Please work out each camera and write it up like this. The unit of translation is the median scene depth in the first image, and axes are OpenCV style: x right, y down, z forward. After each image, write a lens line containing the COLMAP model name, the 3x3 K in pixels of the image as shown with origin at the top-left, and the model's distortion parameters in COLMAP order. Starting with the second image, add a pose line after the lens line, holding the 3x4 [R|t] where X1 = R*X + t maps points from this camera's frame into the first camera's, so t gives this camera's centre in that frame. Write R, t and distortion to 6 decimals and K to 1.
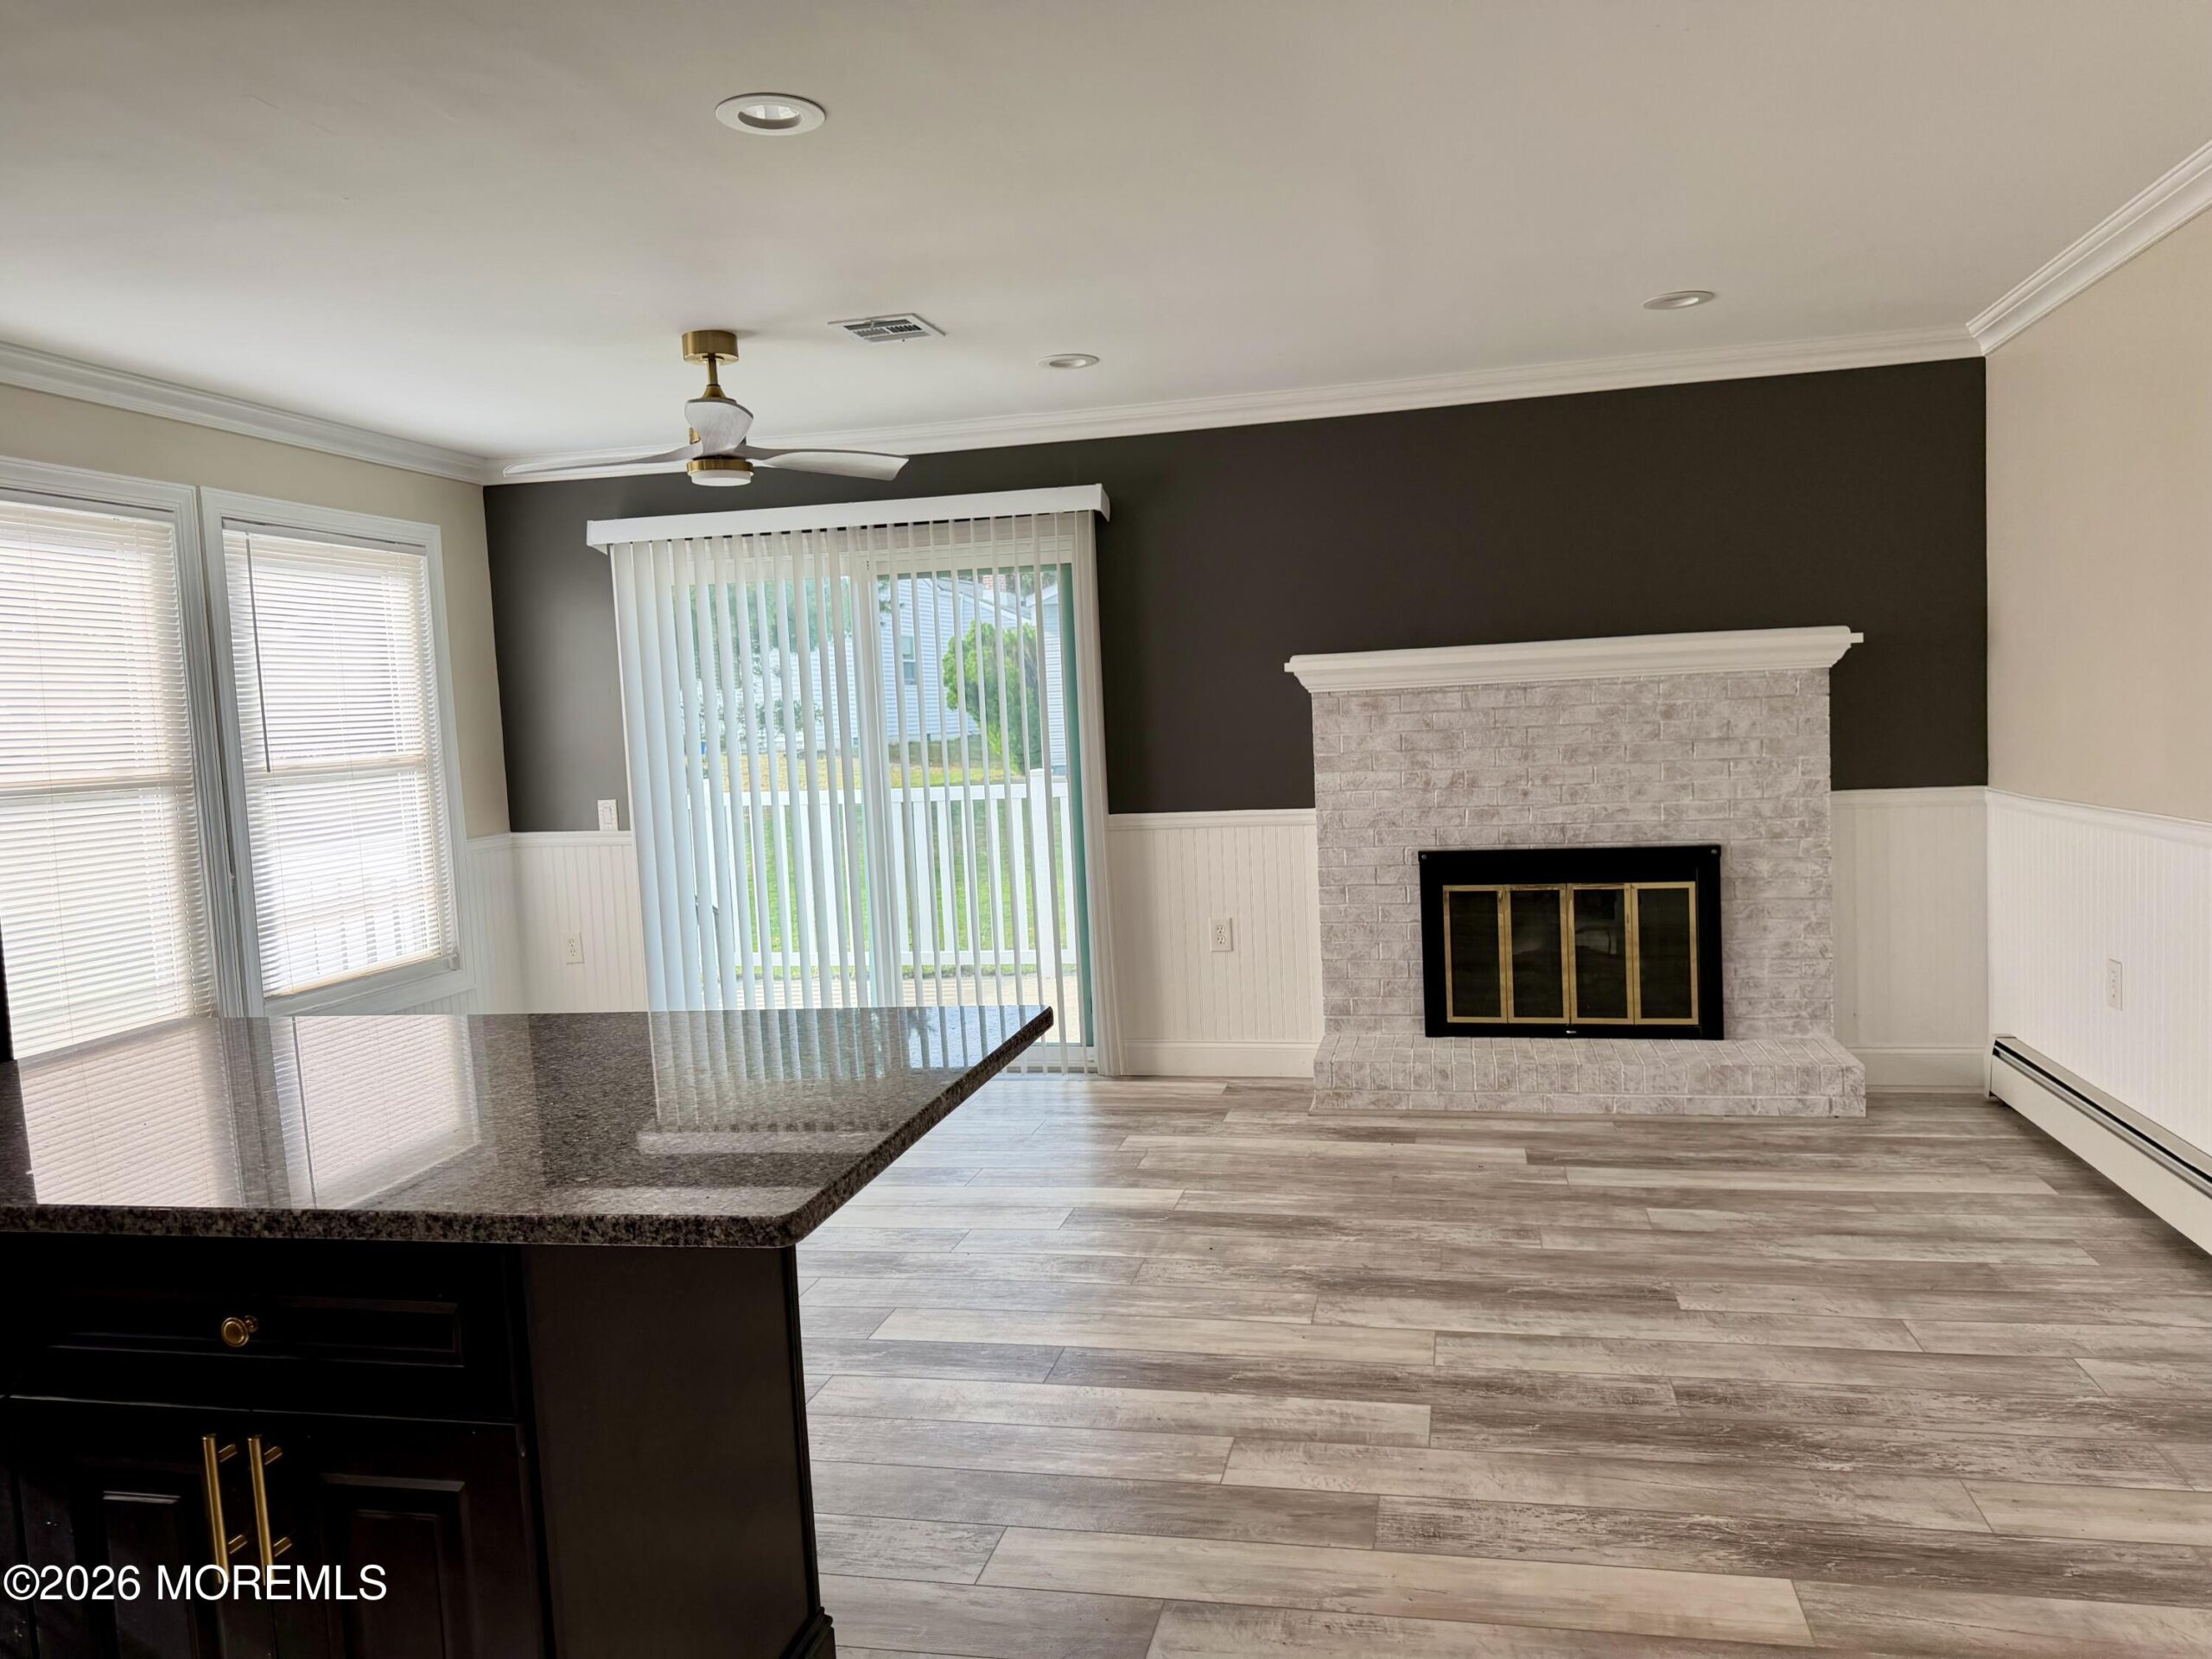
lens RADIAL K [[1582.8, 0, 1106.0], [0, 1582.8, 829.5], [0, 0, 1]] dist [0.118522, -0.224756]
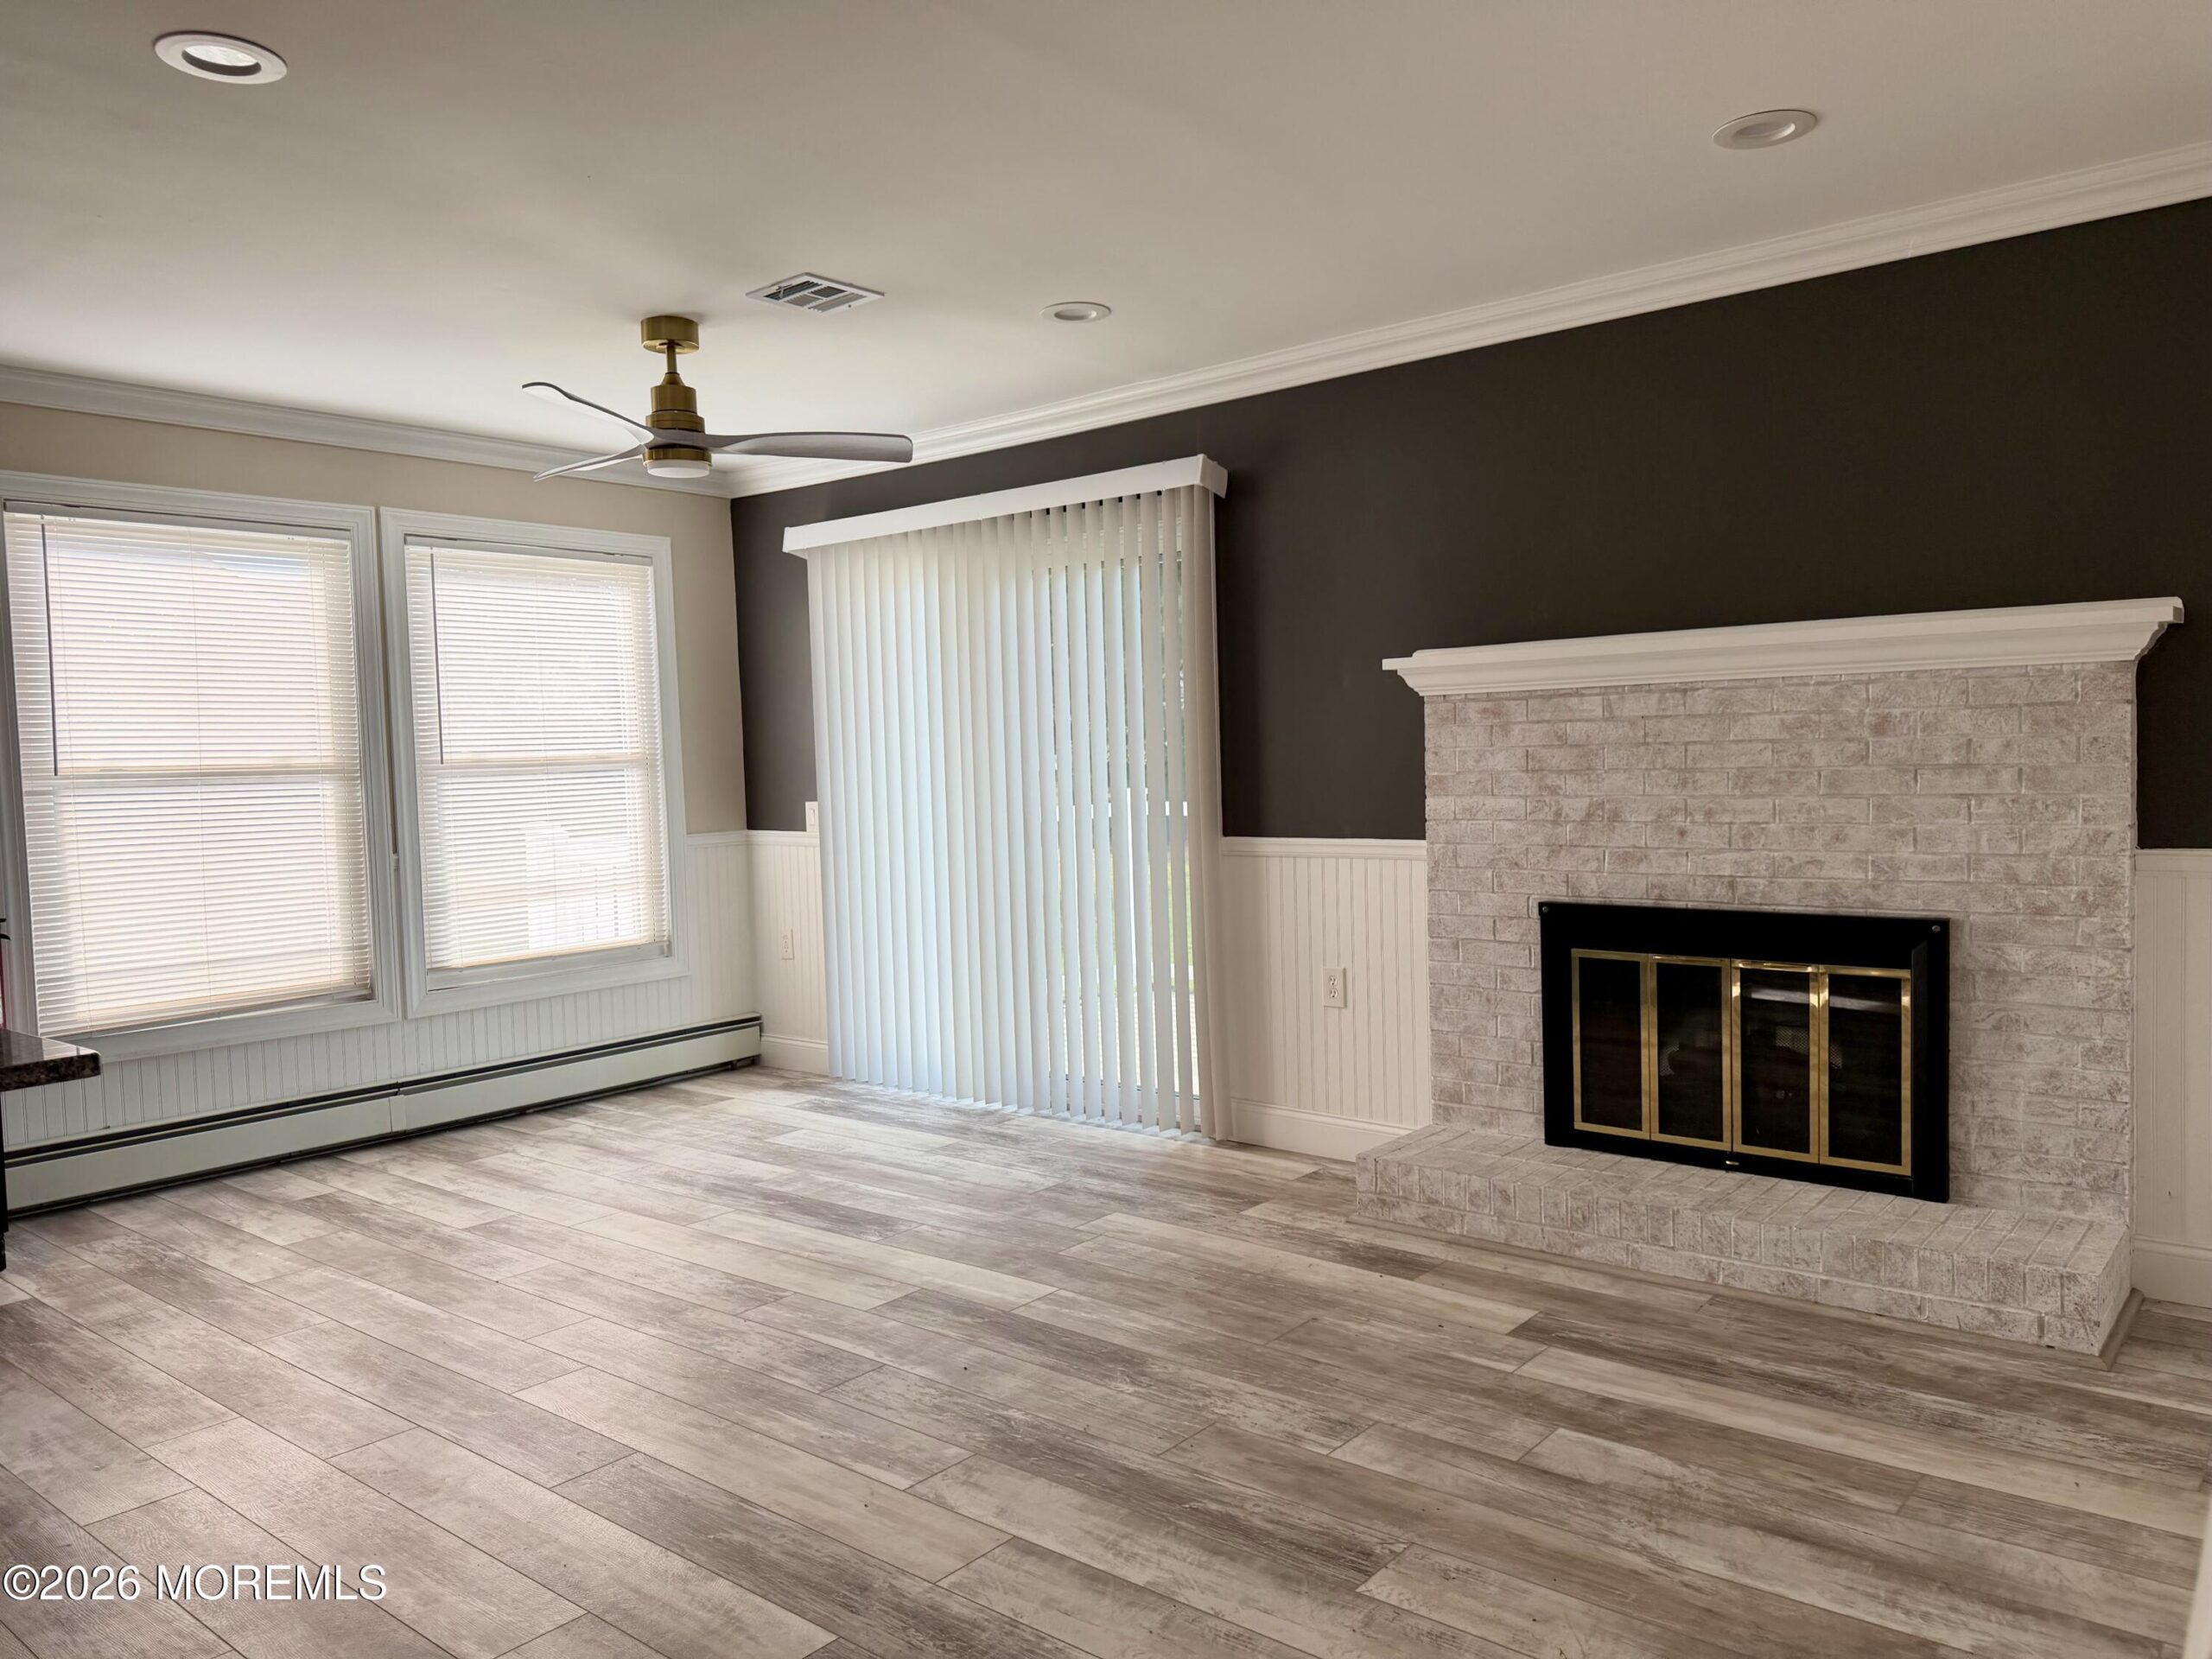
lens RADIAL K [[1583.5, 0, 1106.0], [0, 1583.5, 829.5], [0, 0, 1]] dist [0.046021, -0.055137]
pose [[0.889558, 0.041623, -0.454922, 0.371303], [-0.044549, 0.998998, 0.004293, -0.015791], [0.454644, 0.016447, 0.890521, 0.225629]]
